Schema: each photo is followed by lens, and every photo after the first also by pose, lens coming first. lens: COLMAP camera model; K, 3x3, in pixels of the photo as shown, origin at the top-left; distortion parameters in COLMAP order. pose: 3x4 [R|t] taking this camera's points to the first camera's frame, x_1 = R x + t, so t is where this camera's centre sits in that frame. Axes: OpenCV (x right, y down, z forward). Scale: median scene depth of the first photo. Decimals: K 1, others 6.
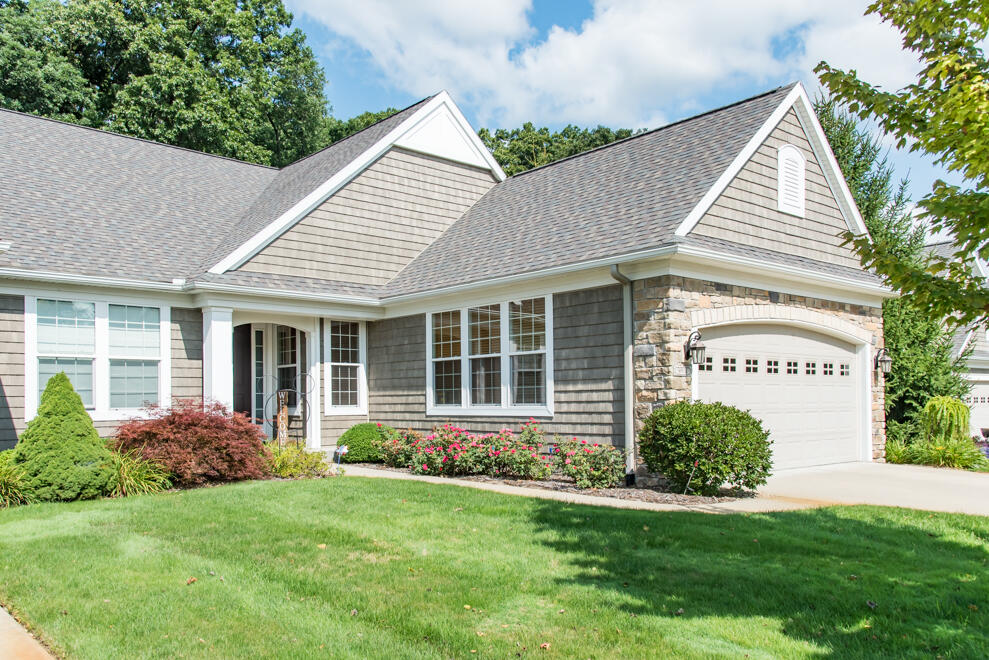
lens RADIAL K [[747.3, 0, 432.0], [0, 747.3, 391.5], [0, 0, 1]] dist [0.056850, 0.000474]
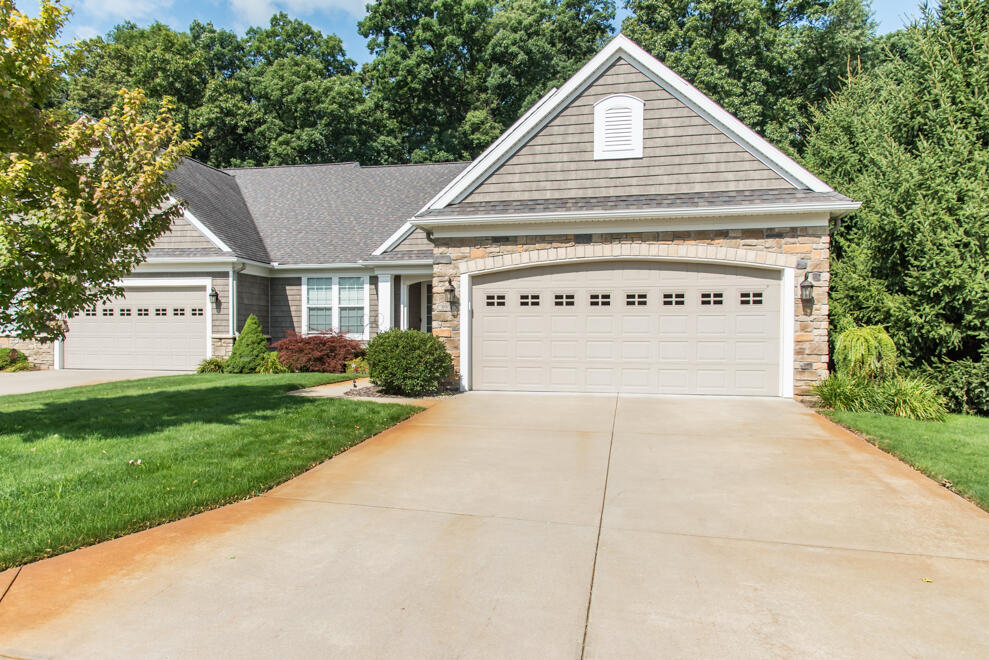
lens RADIAL K [[667.5, 0, 489.0], [0, 667.5, 344.7], [0, 0, 1]] dist [0.017474, -0.004302]
pose [[0.637413, 0.018951, -0.770290, 0.915222], [0.002542, 0.999640, 0.026697, 0.005556], [0.770518, -0.018975, 0.637135, 0.202943]]
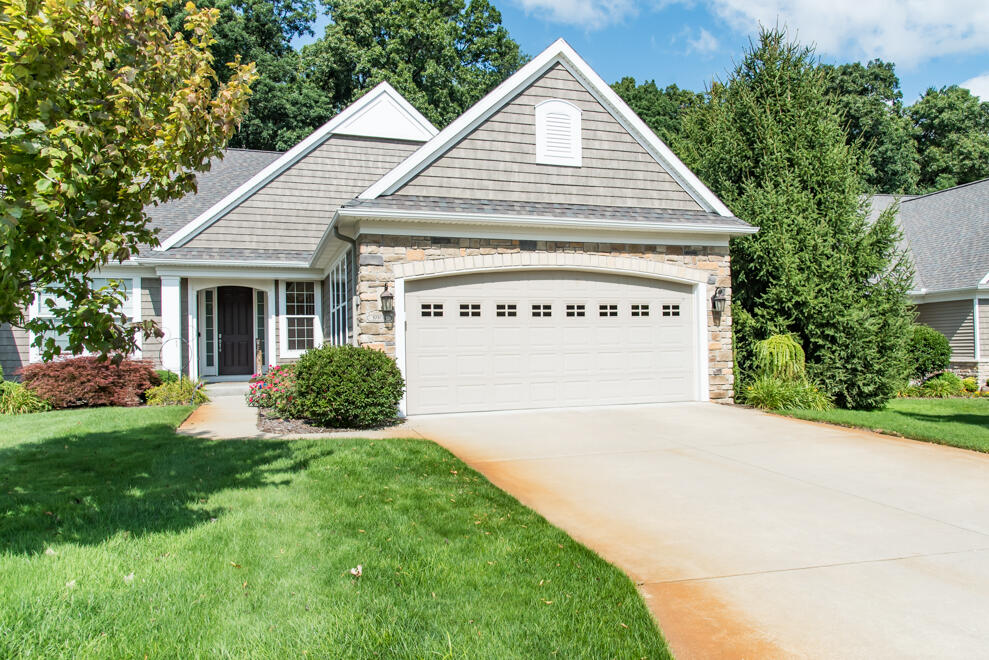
lens RADIAL K [[667.5, 0, 499.3], [0, 667.5, 338.4], [0, 0, 1]] dist [0.017474, -0.004302]
pose [[0.940990, -0.014450, -0.338127, 0.587914], [0.015937, 0.999872, 0.001621, 0.003436], [0.338060, -0.006914, 0.941099, 0.081722]]
